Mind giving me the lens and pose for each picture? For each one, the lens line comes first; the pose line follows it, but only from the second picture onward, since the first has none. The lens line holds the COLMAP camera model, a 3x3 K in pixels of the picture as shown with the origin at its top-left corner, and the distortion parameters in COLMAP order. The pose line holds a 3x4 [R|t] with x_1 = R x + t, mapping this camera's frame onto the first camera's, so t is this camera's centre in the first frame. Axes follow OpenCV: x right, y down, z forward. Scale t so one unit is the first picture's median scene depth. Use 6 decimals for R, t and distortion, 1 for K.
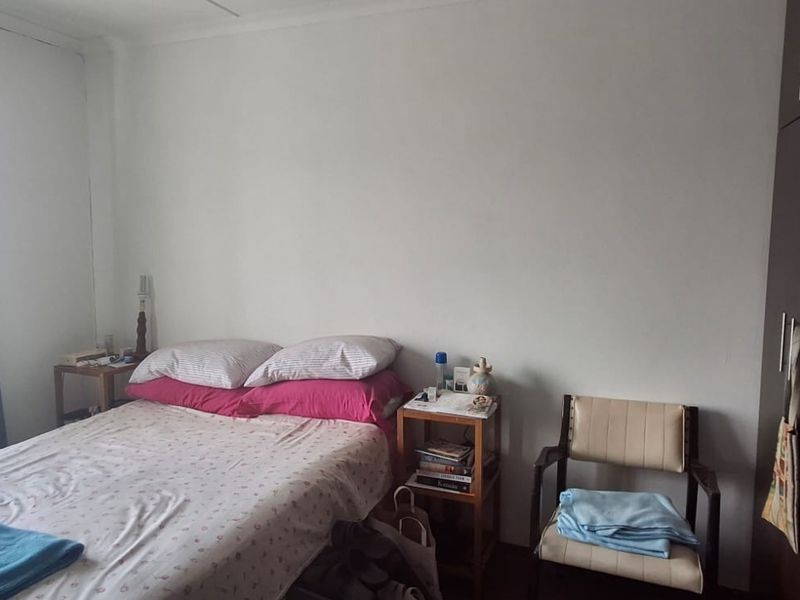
lens RADIAL K [[595.5, 0, 399.7], [0, 595.5, 283.3], [0, 0, 1]] dist [0.000199, 0.010680]
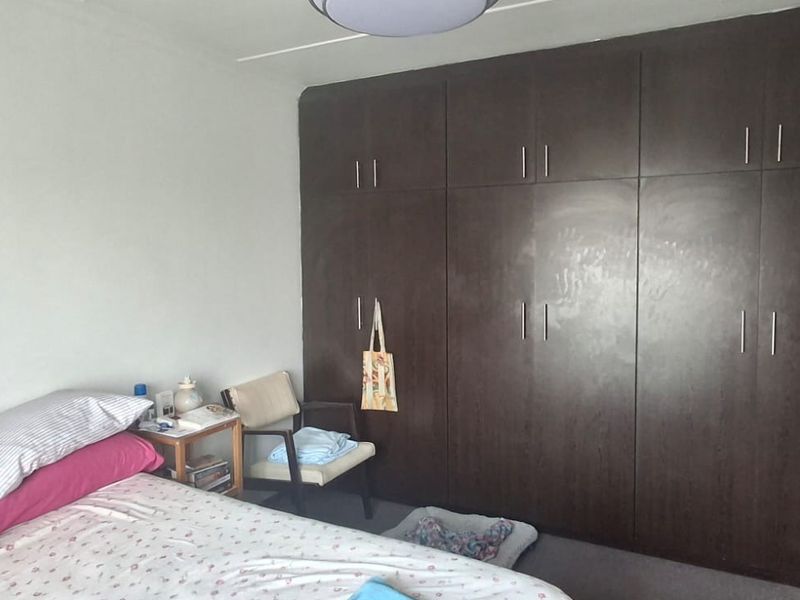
lens RADIAL K [[595.5, 0, 399.7], [0, 595.5, 283.3], [0, 0, 1]] dist [0.000199, 0.010680]
pose [[0.104049, -0.058946, 0.992824, -0.954292], [0.104427, 0.993372, 0.048035, -0.057523], [-0.989075, 0.098679, 0.109514, 0.515423]]
